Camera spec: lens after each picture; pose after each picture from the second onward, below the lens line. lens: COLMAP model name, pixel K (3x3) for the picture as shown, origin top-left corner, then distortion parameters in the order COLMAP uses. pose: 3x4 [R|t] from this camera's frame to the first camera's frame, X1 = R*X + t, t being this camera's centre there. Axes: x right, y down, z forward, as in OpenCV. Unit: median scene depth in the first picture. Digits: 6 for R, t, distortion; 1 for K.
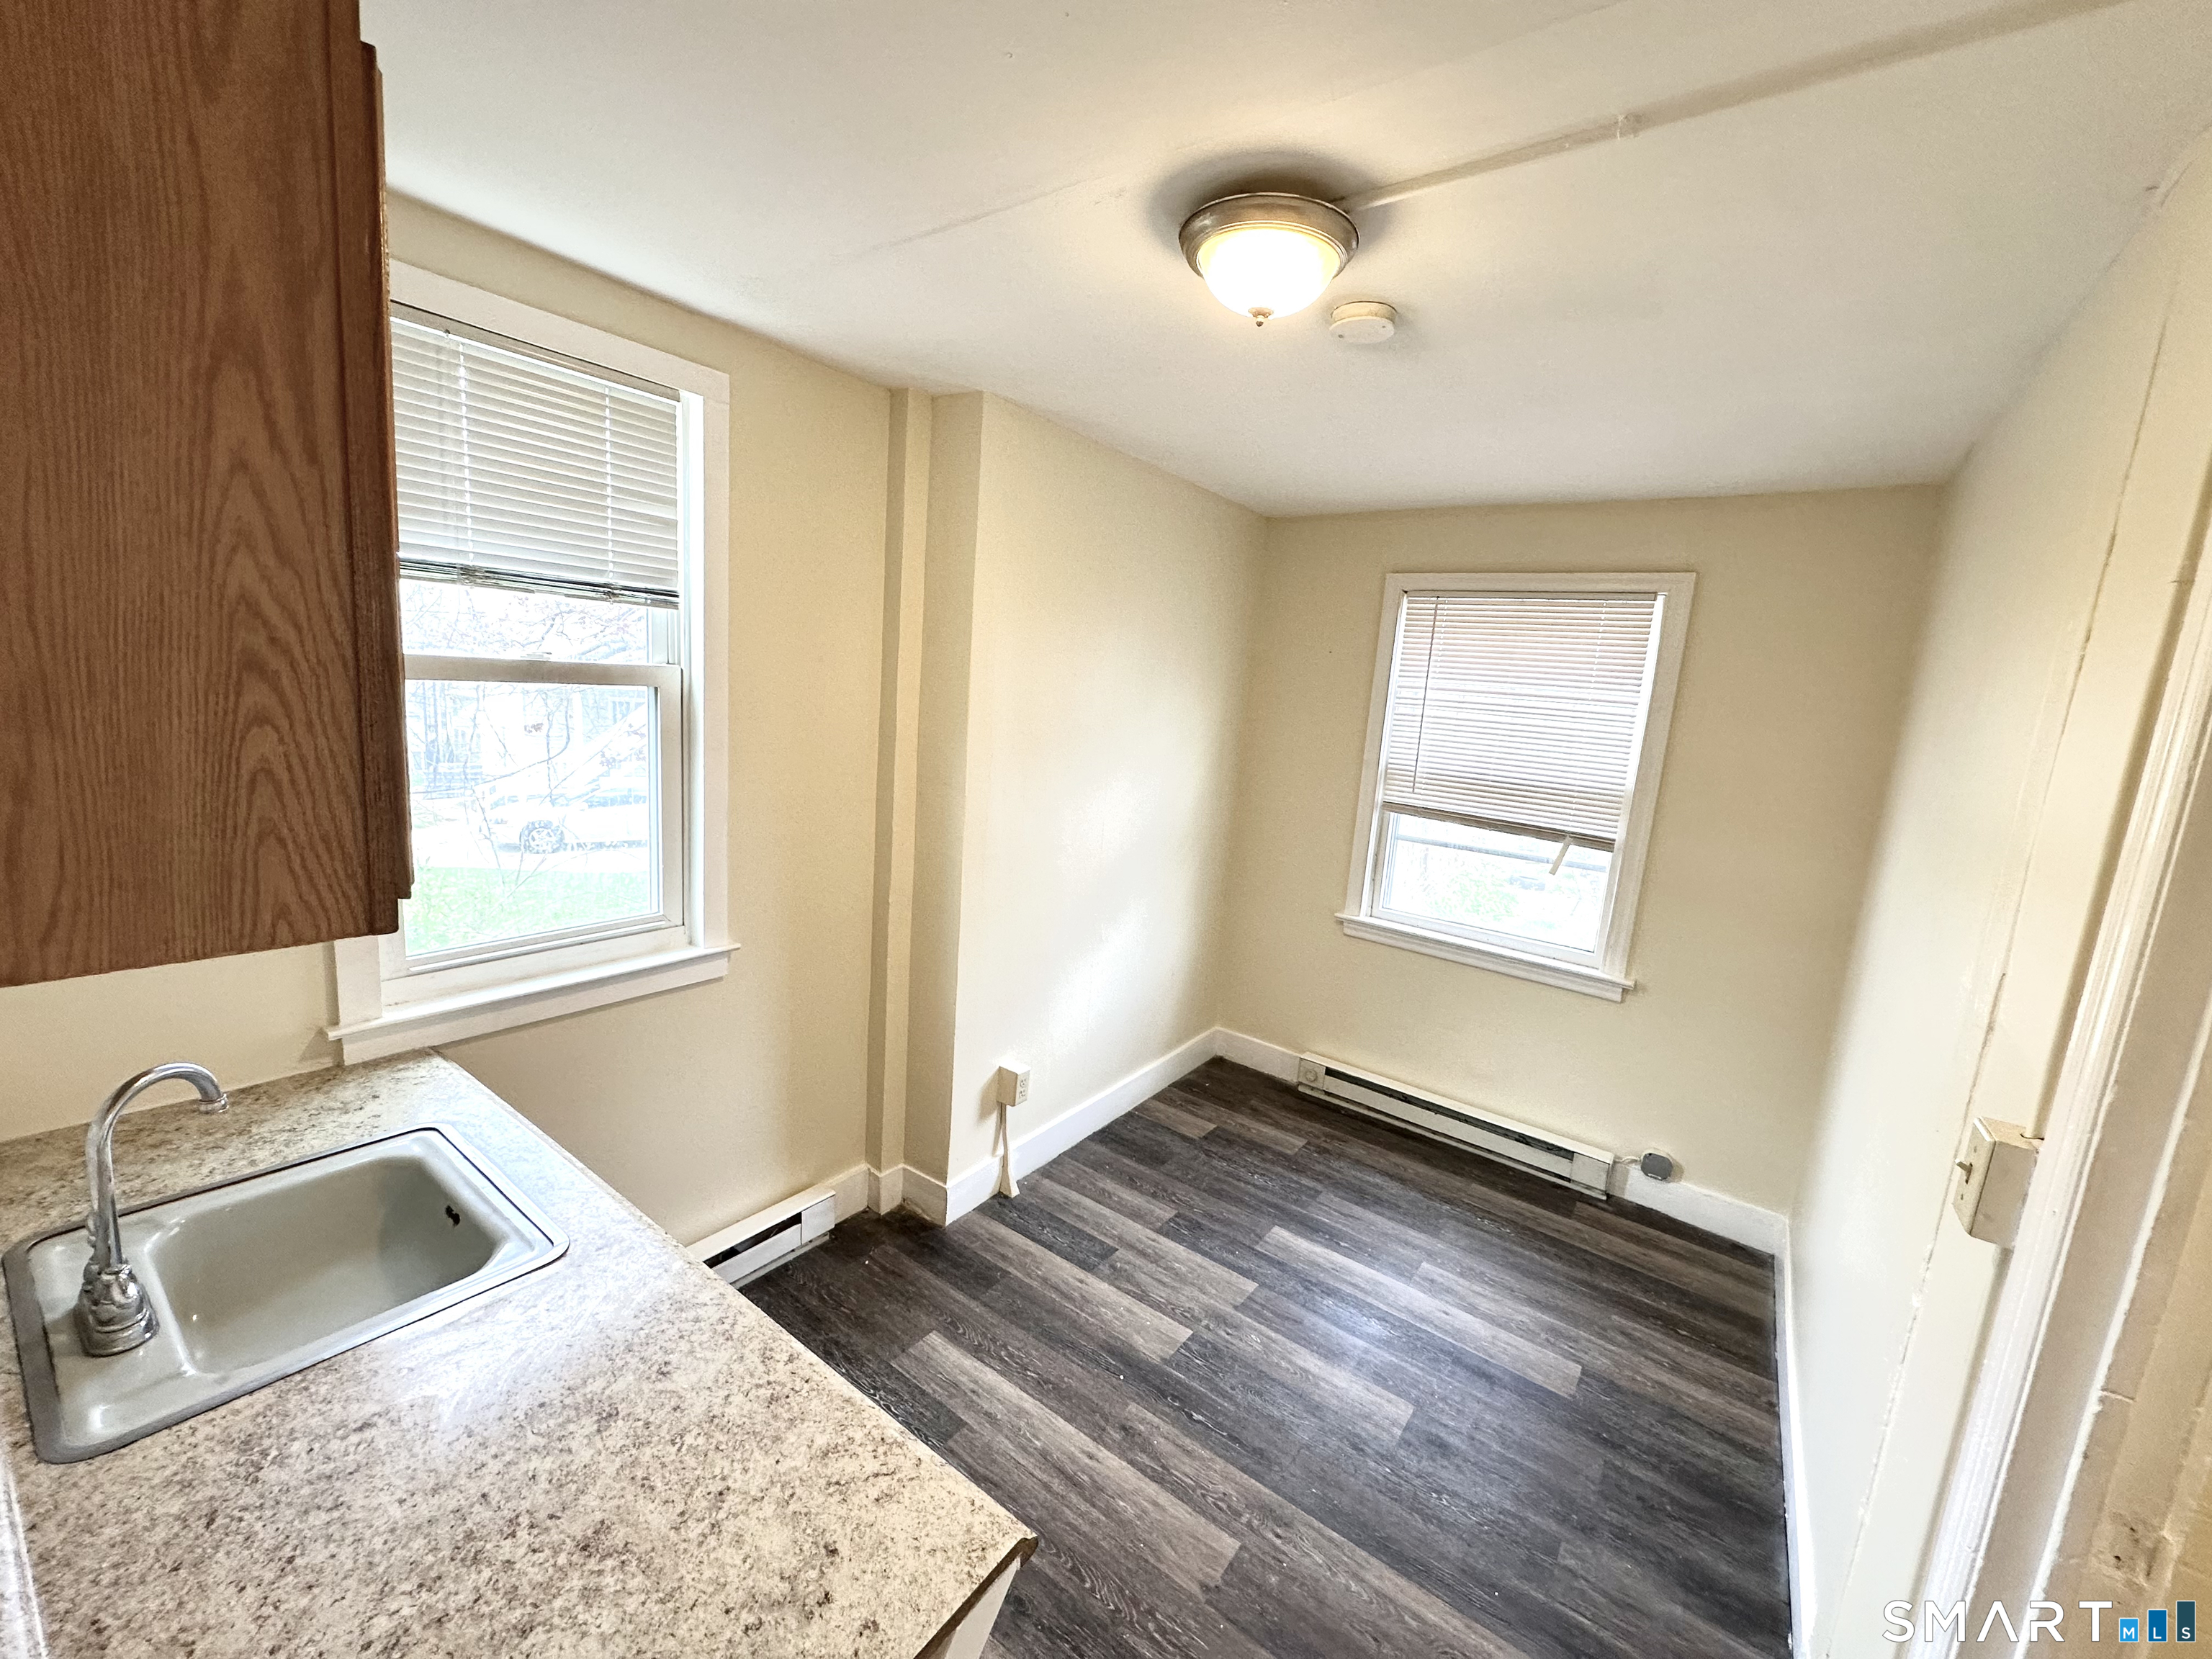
lens RADIAL K [[880.1, 0, 1106.0], [0, 880.1, 829.5], [0, 0, 1]] dist [-0.004004, 0.000419]
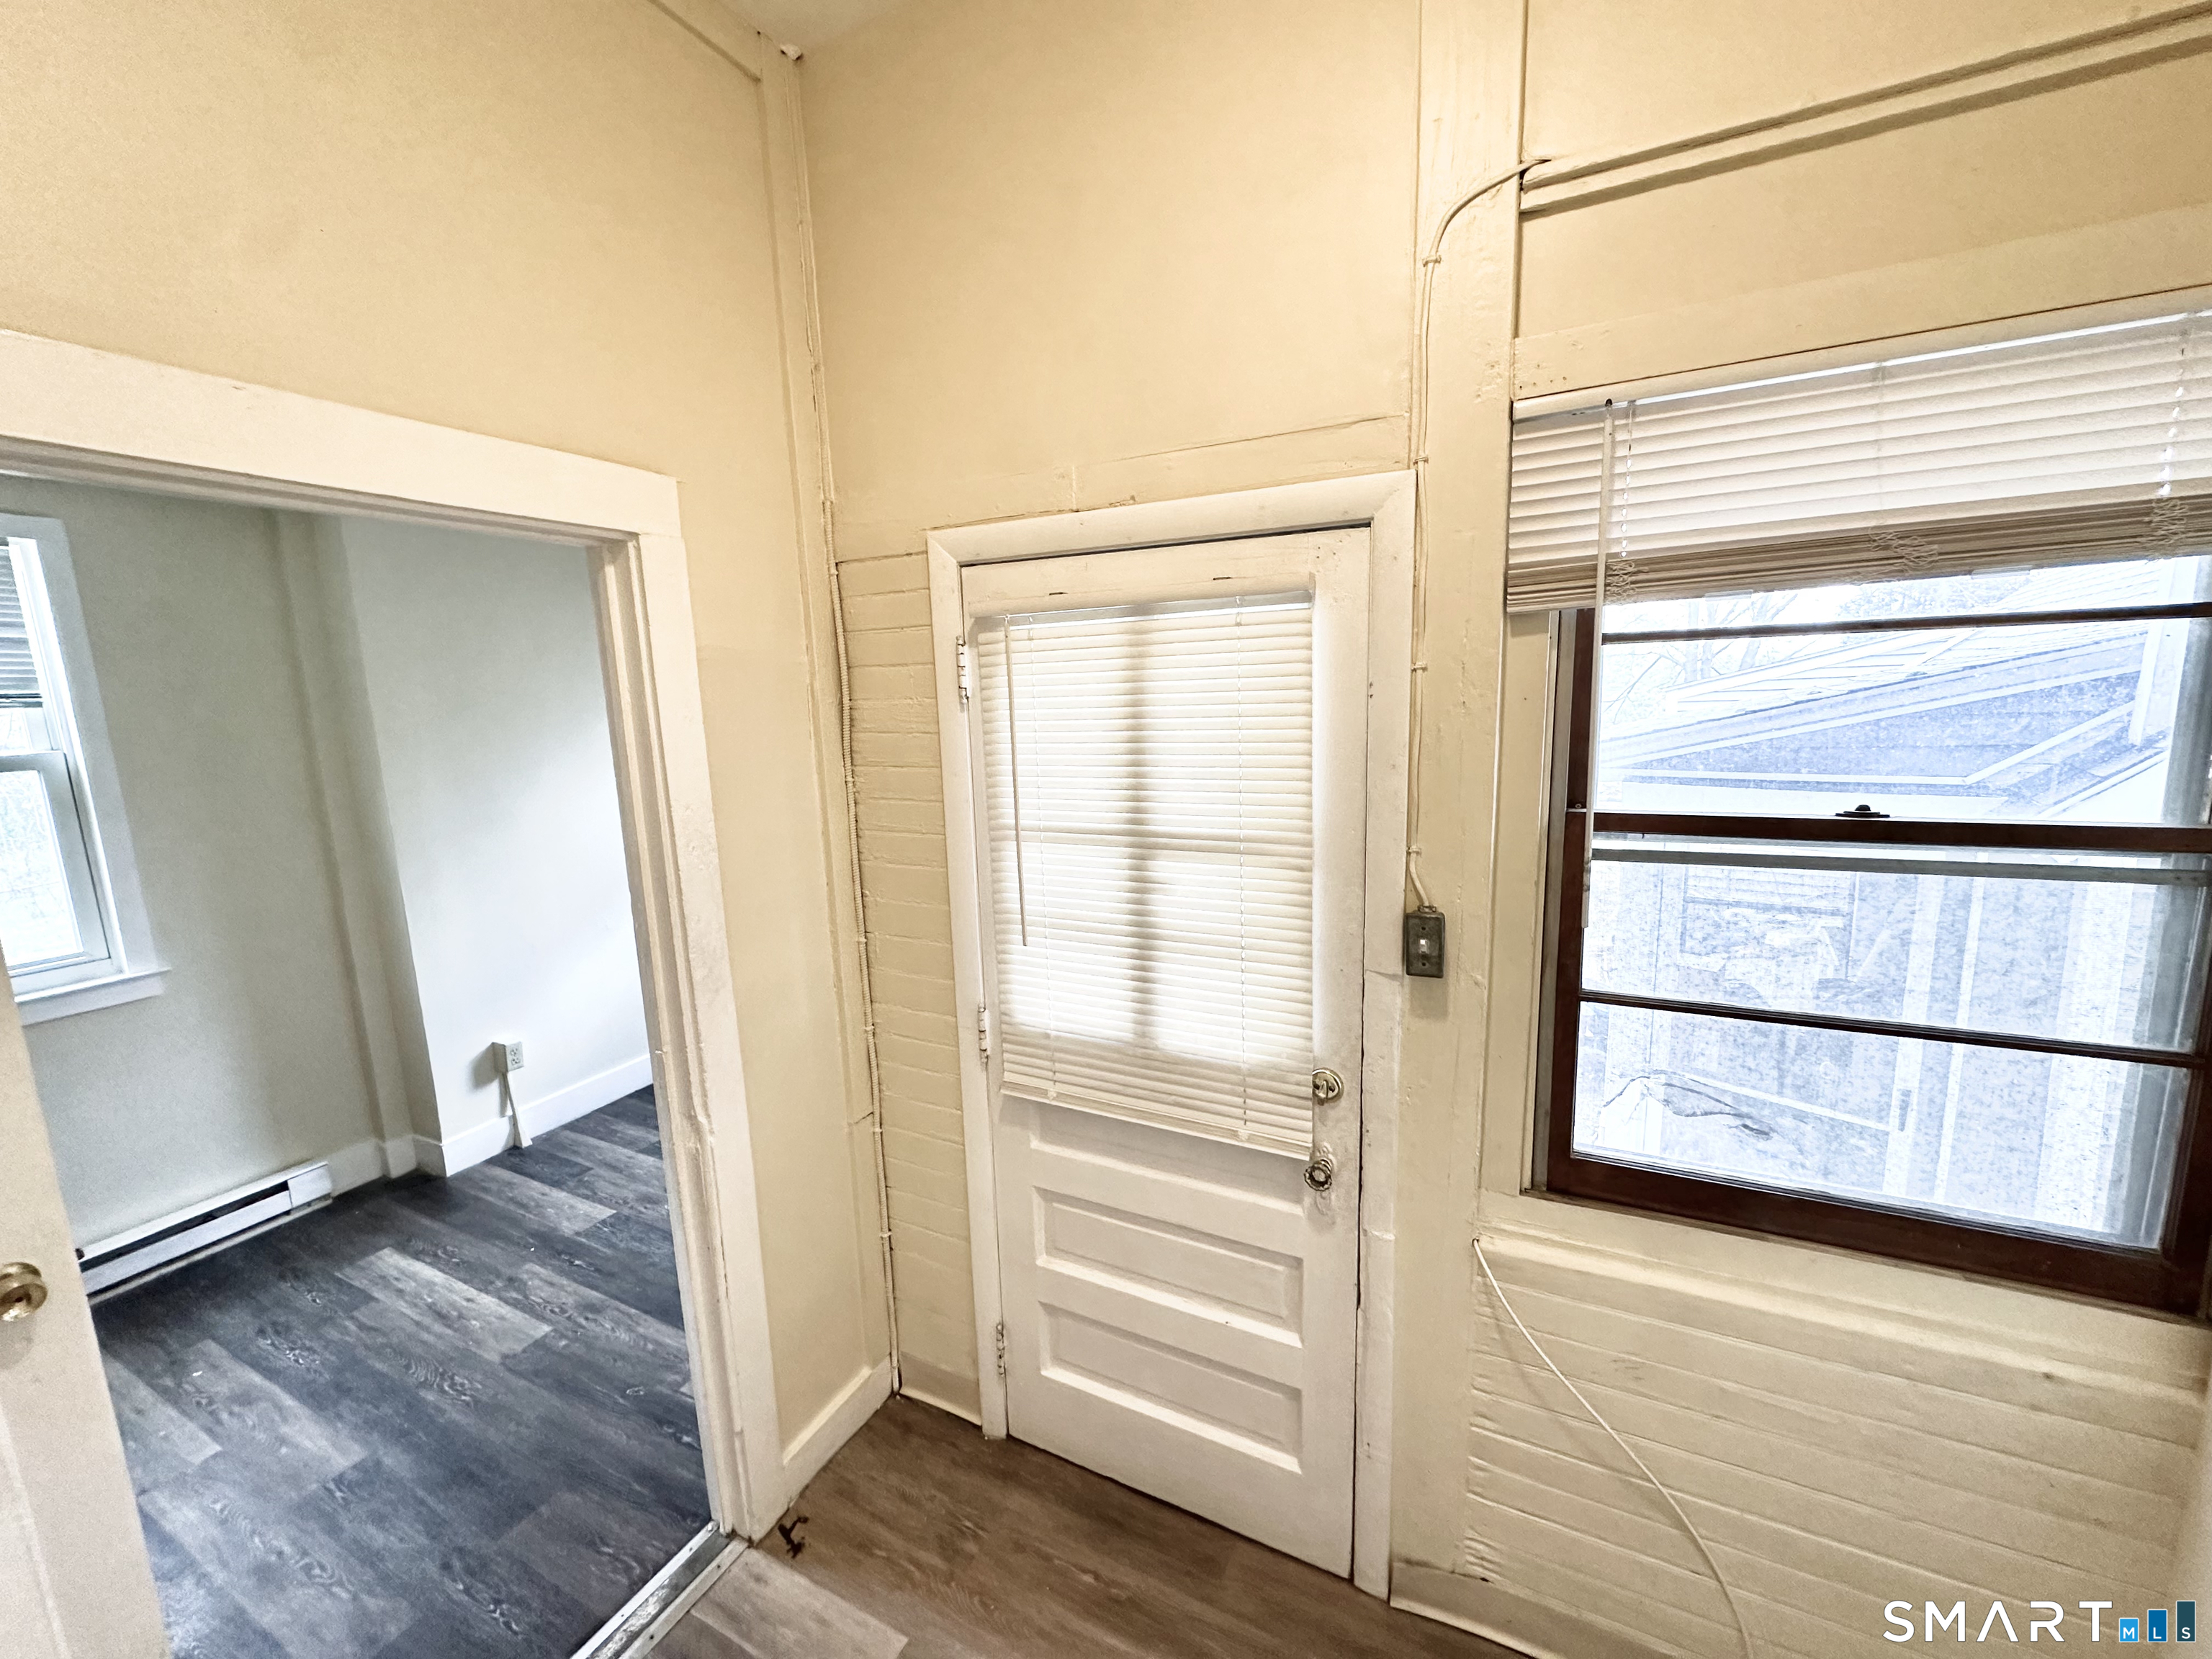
lens RADIAL K [[873.0, 0, 1106.0], [0, 873.0, 829.5], [0, 0, 1]] dist [-0.001767, -0.000801]
pose [[0.980560, -0.129073, 0.147788, 0.679883], [0.129997, 0.991508, 0.003431, 0.099221], [-0.146976, 0.015848, 0.989013, -0.385412]]
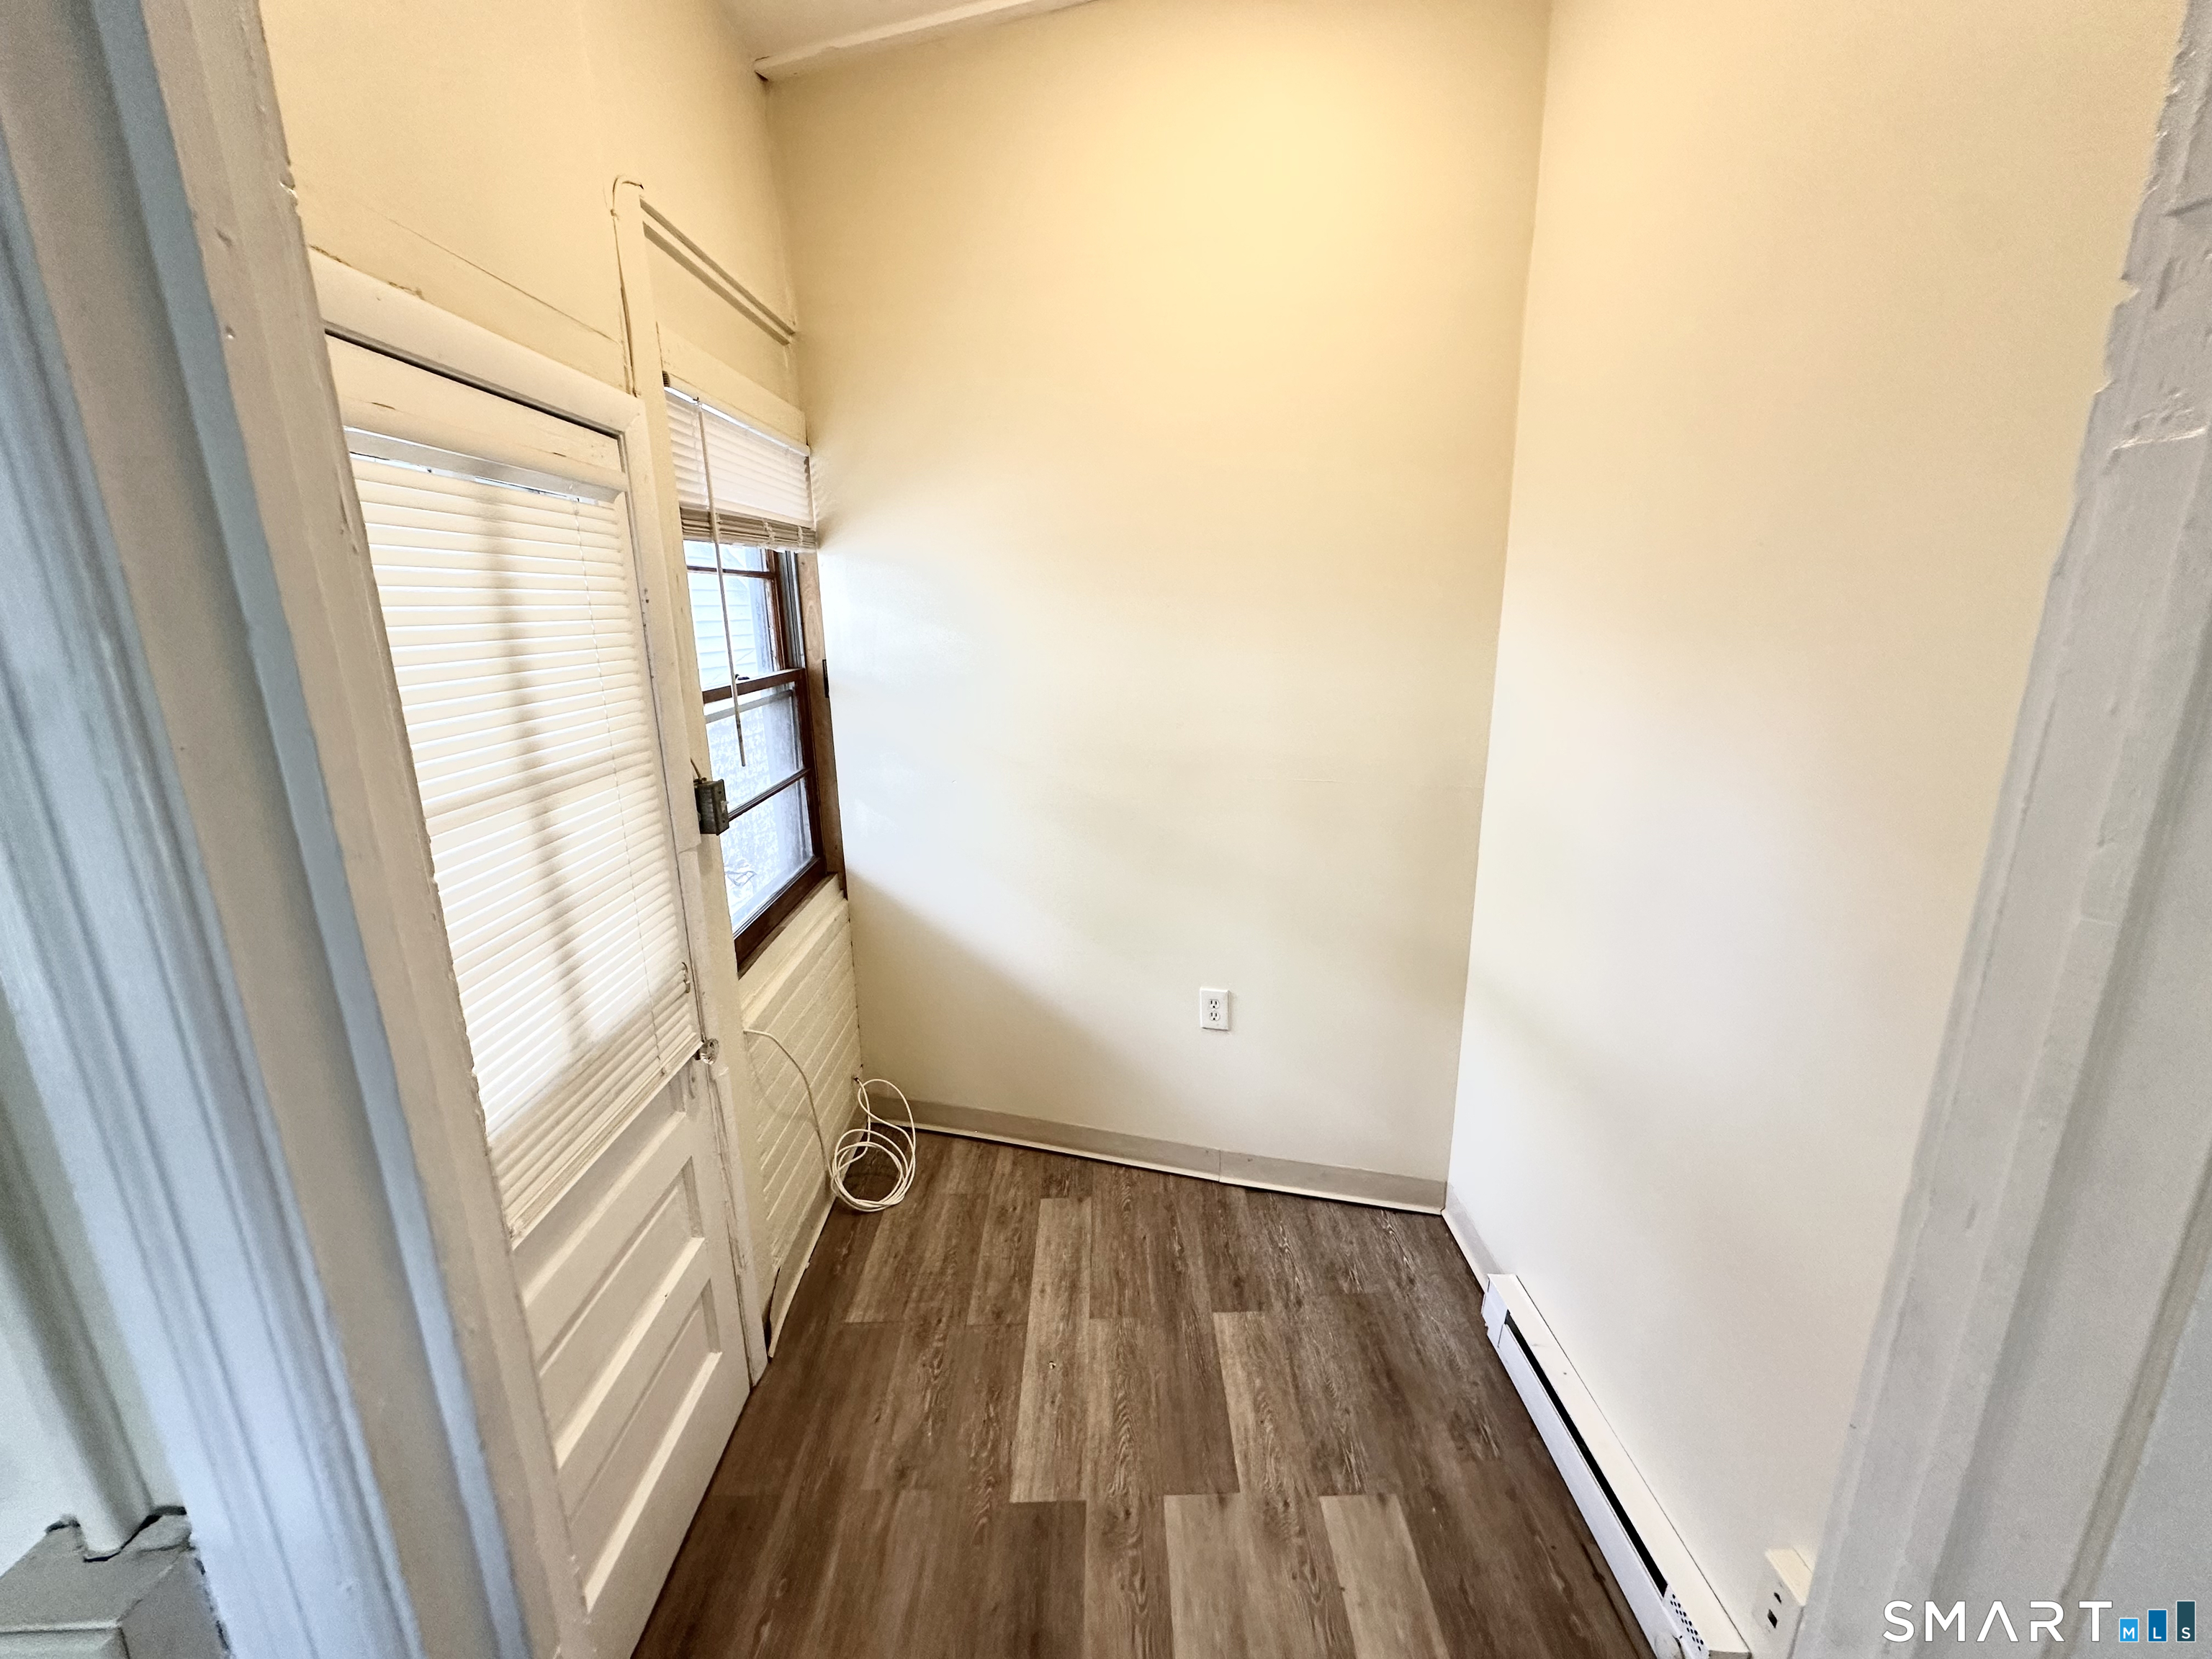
lens RADIAL K [[885.8, 0, 1106.0], [0, 885.8, 829.5], [0, 0, 1]] dist [0.001869, 0.000550]
pose [[-0.601652, -0.253675, 0.757406, 0.210802], [0.108797, 0.913366, 0.392334, -0.030786], [-0.791314, 0.318452, -0.521929, 0.296506]]
